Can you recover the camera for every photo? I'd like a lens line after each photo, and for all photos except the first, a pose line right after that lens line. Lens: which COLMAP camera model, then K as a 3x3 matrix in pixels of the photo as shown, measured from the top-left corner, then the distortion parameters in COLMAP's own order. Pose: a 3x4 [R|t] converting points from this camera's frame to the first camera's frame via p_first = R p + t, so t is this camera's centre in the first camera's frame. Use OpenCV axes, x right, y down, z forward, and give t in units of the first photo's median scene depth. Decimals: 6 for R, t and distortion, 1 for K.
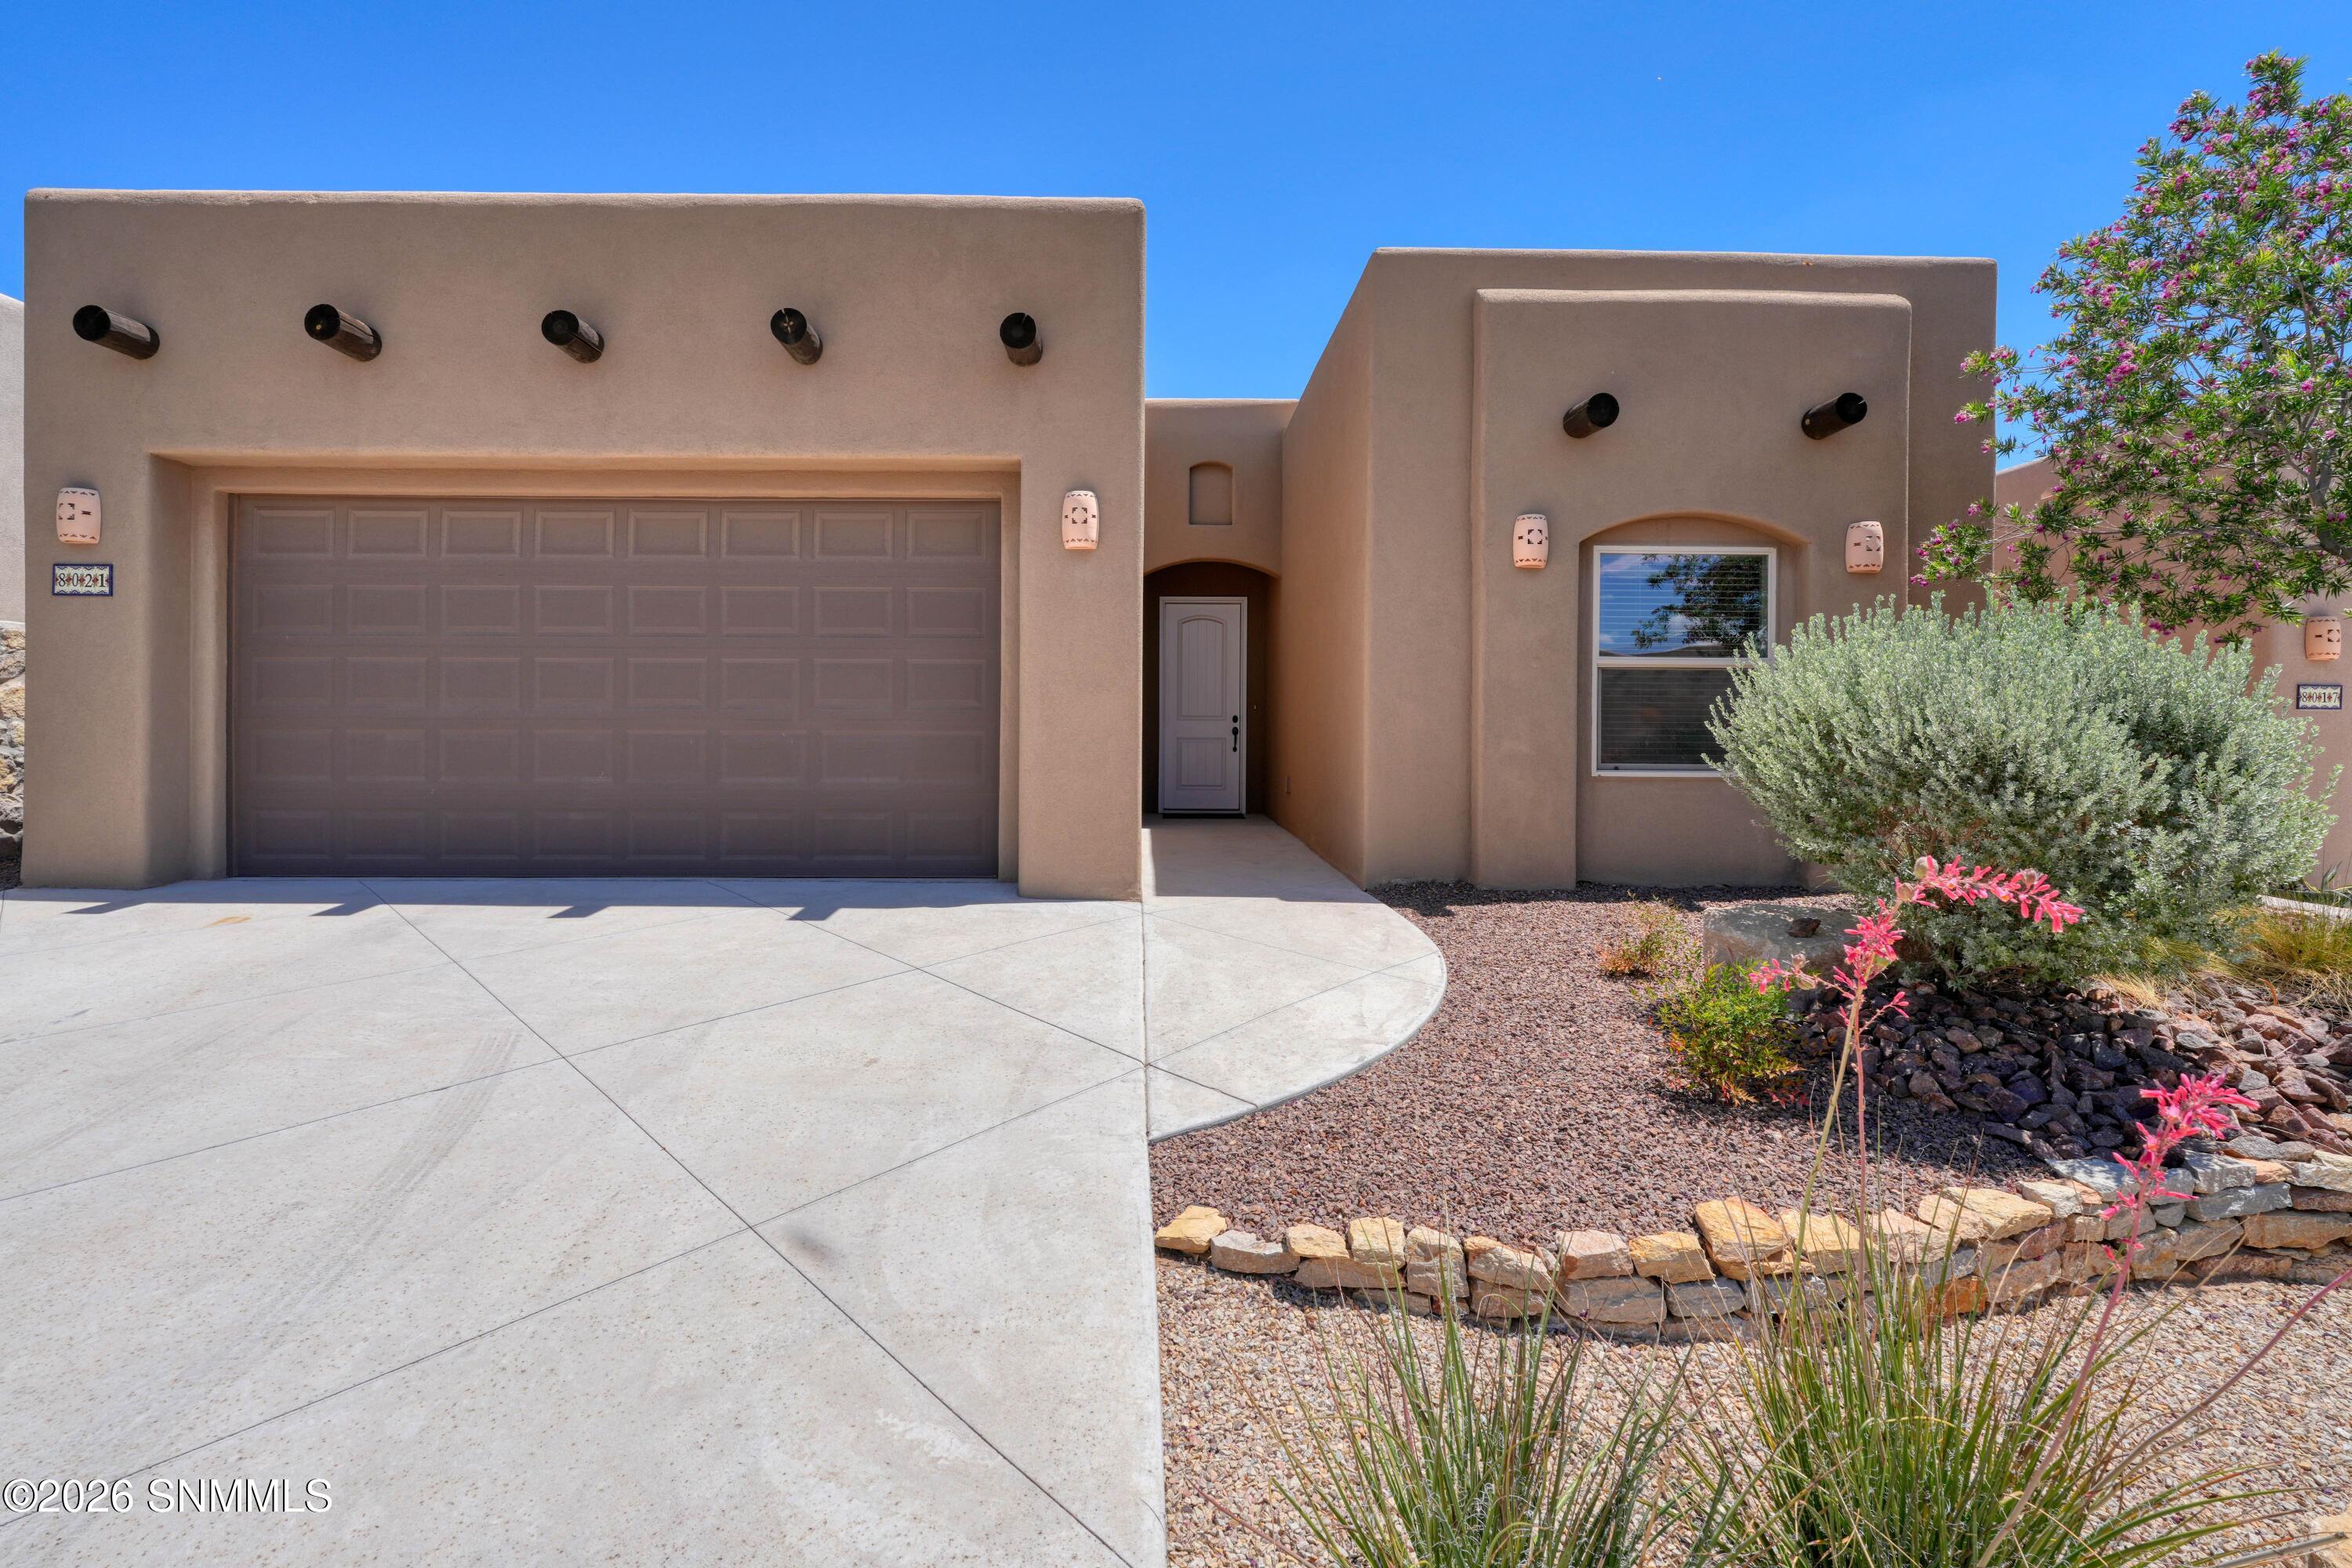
lens RADIAL K [[1128.0, 0, 1151.9], [0, 1128.0, 739.2], [0, 0, 1]] dist [-0.002411, -0.000707]
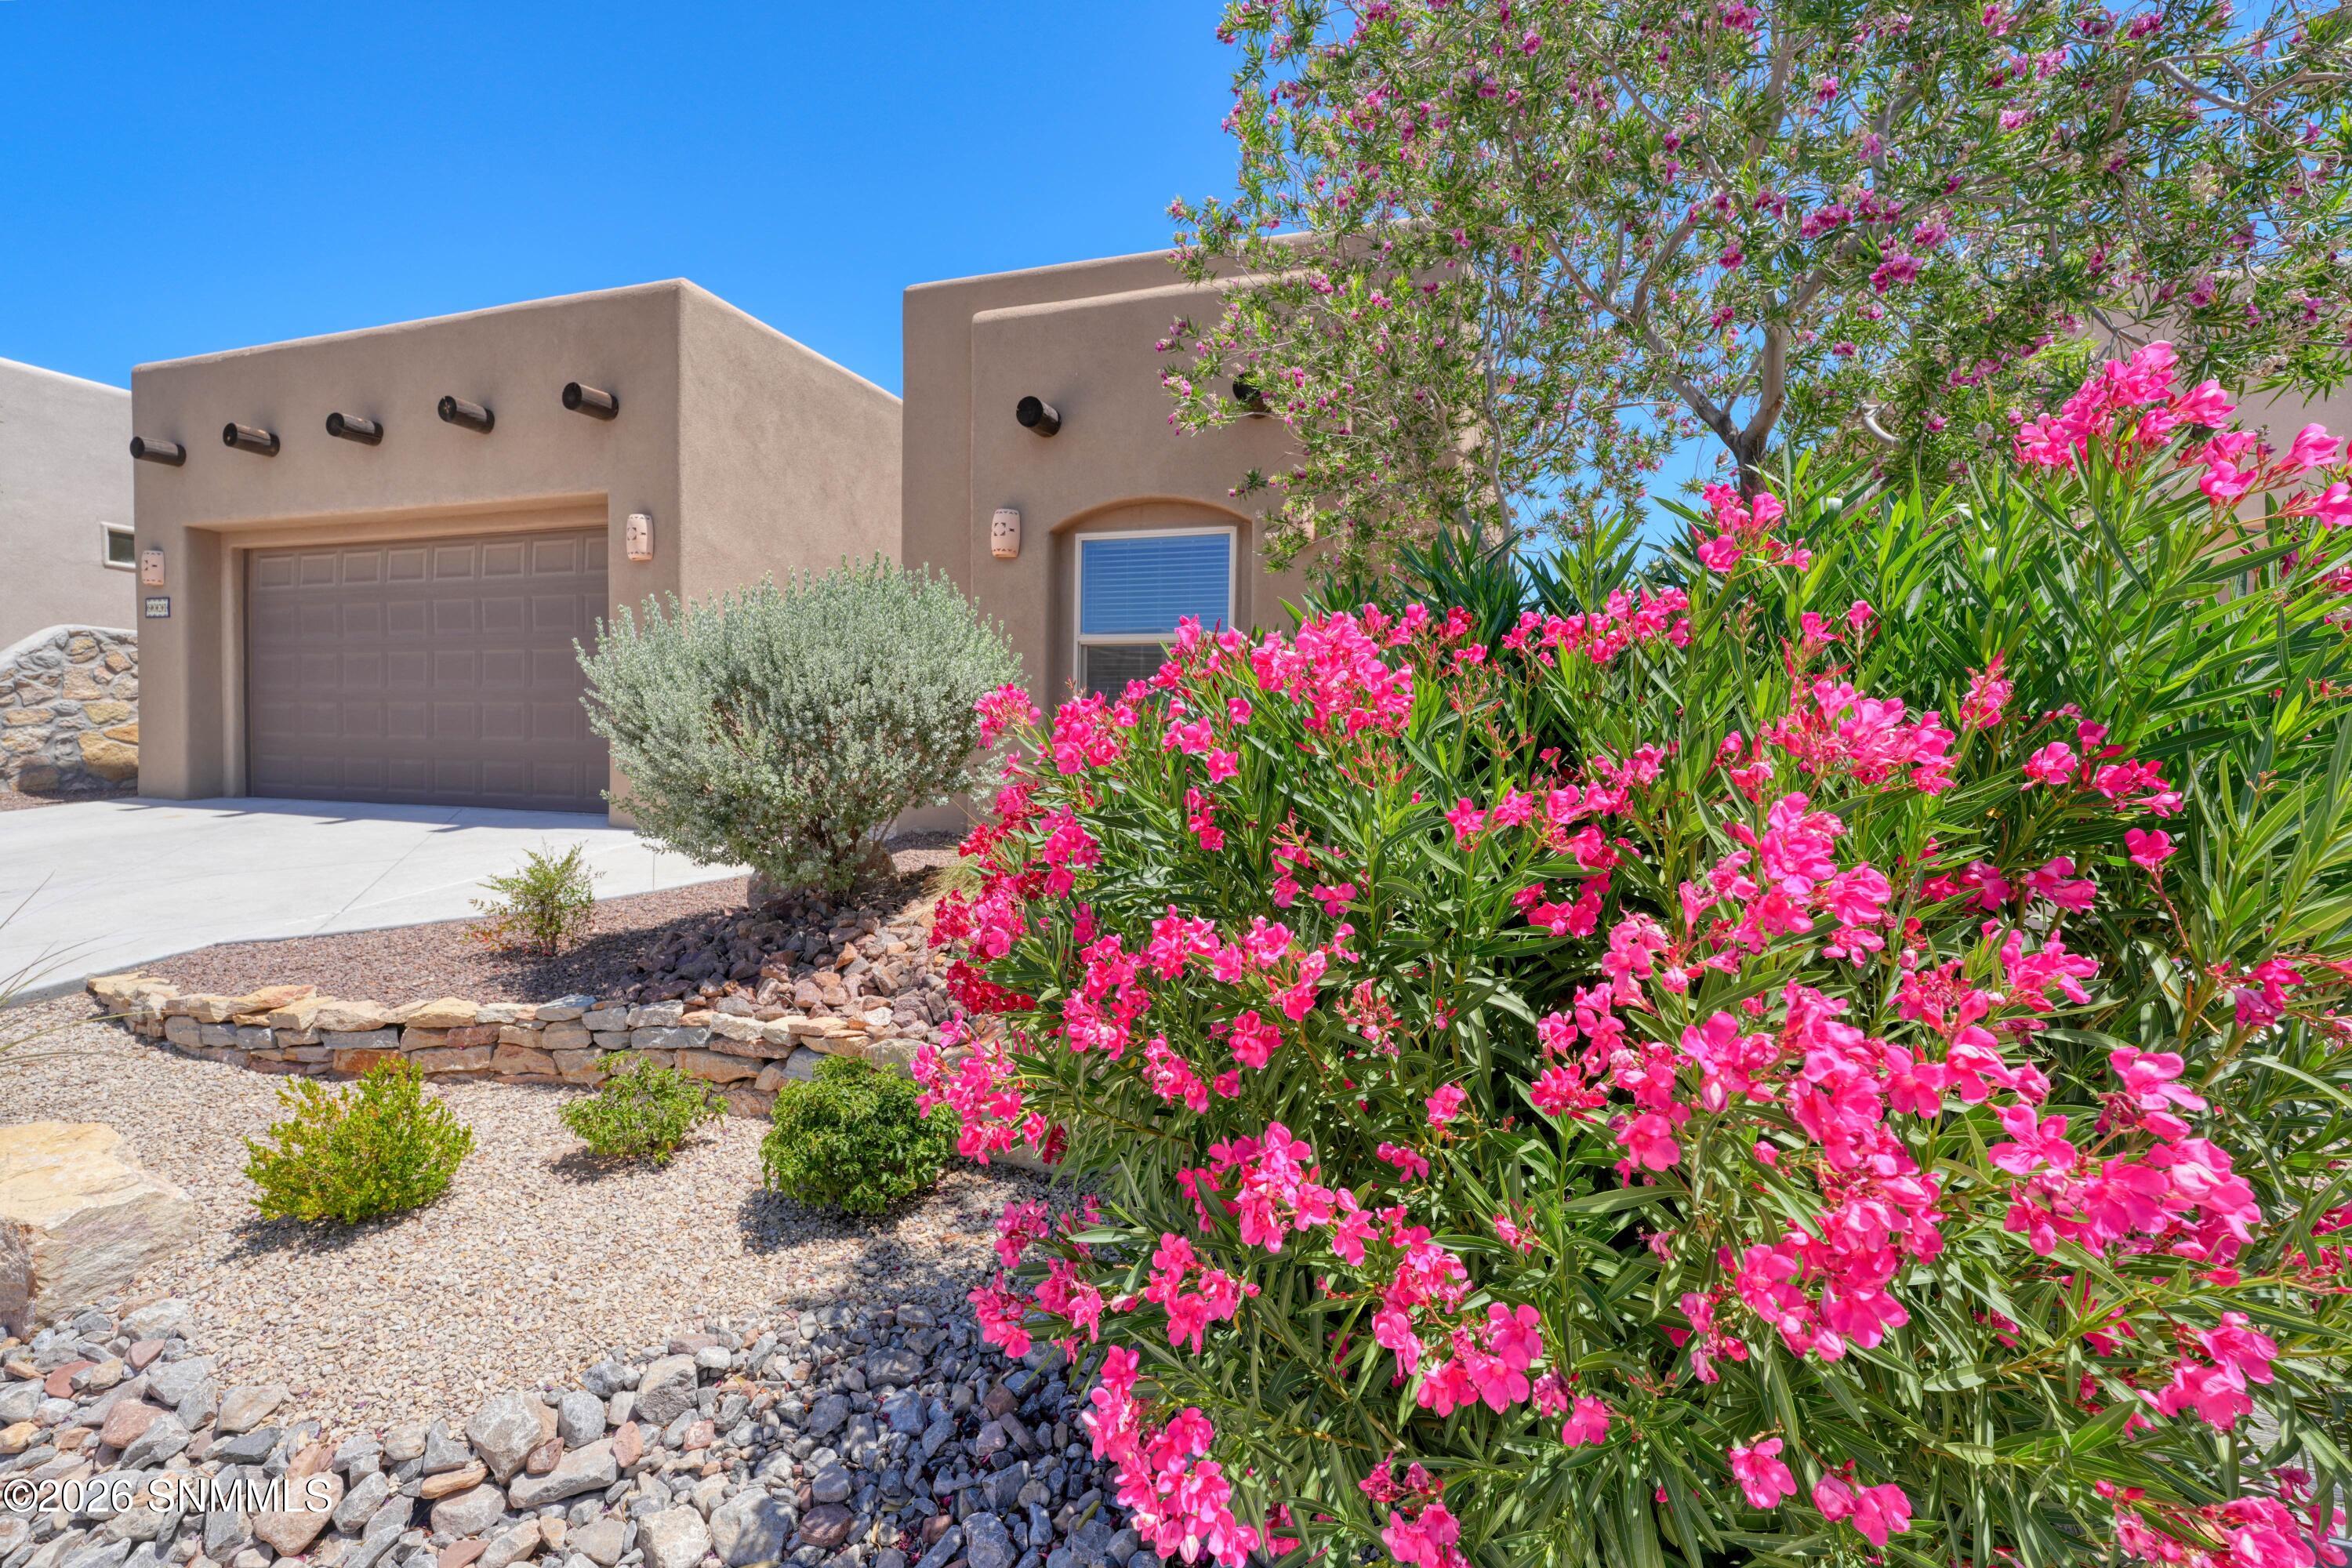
lens RADIAL K [[1152.7, 0, 1132.0], [0, 1152.7, 782.8], [0, 0, 1]] dist [-0.000059, -0.000195]
pose [[0.928925, 0.025615, -0.369380, 0.925692], [-0.009069, 0.998879, 0.046463, 0.018132], [0.370156, -0.039811, 0.928116, -0.027777]]
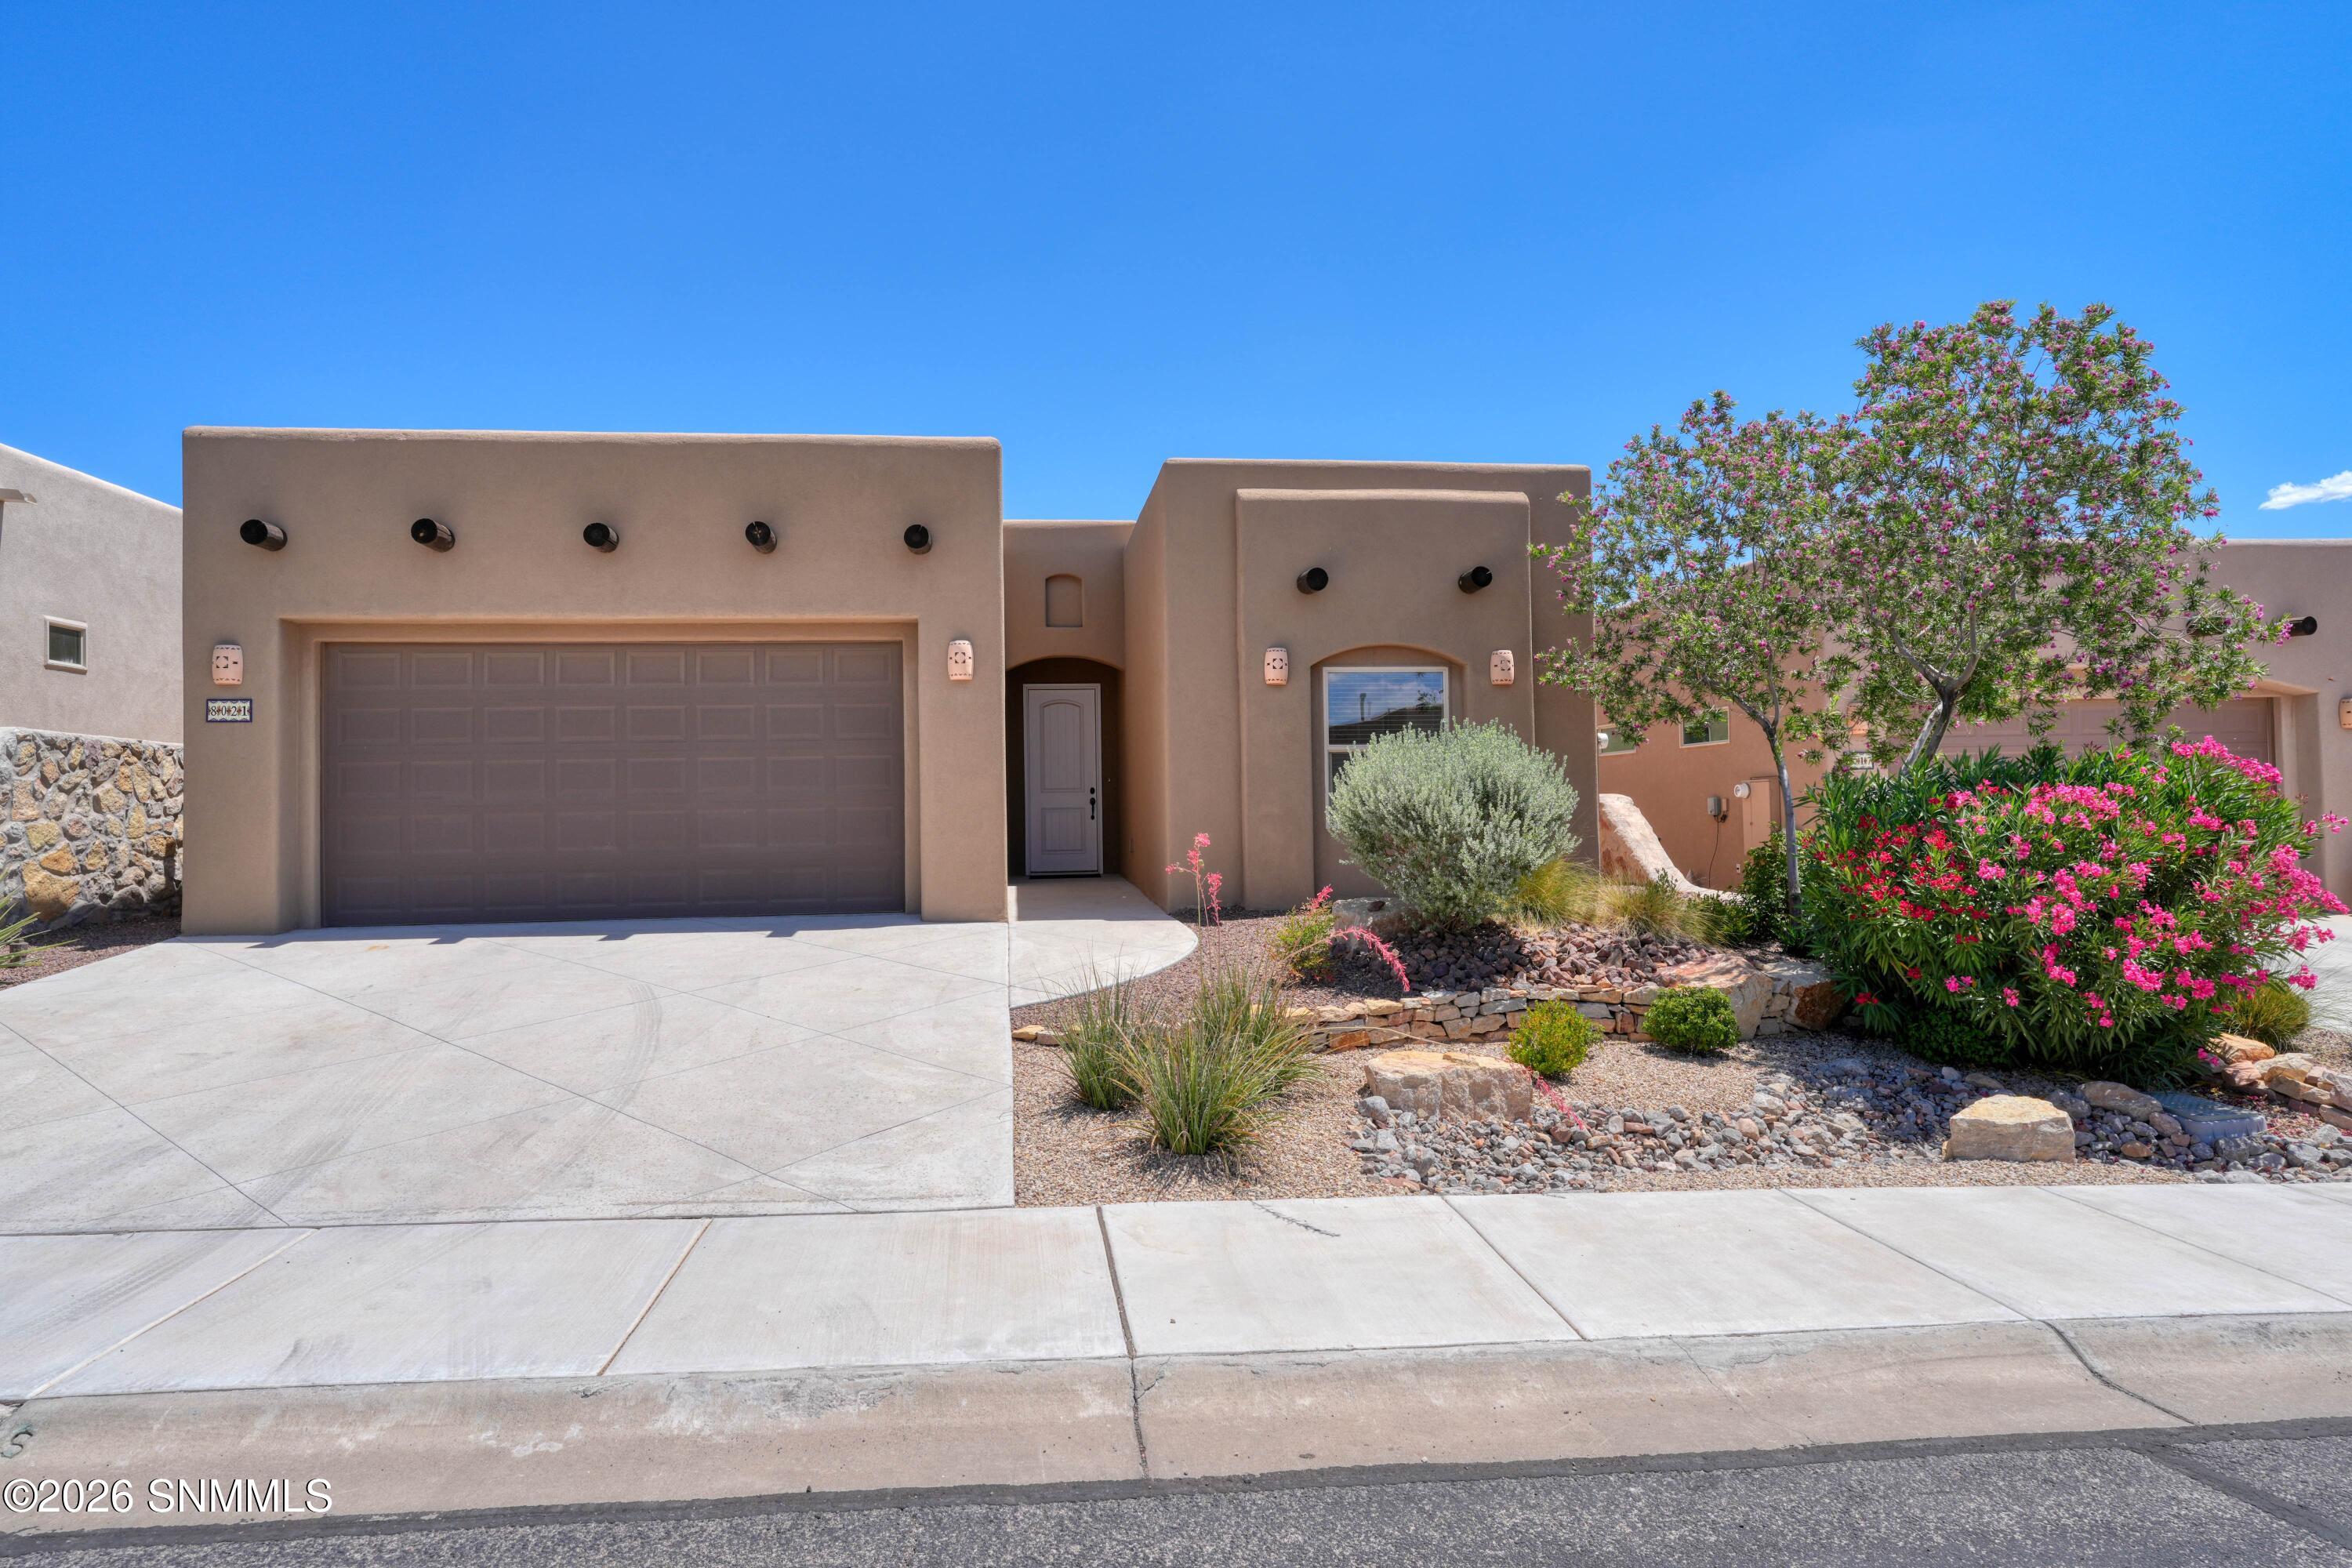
lens RADIAL K [[1393.1, 0, 1176.0], [0, 1393.1, 784.0], [0, 0, 1]] dist [-0.002350, -0.000287]
pose [[0.994256, -0.019696, 0.105199, 0.020087], [0.021614, 0.999620, -0.017120, 0.002157], [-0.104821, 0.019295, 0.994304, -0.784377]]
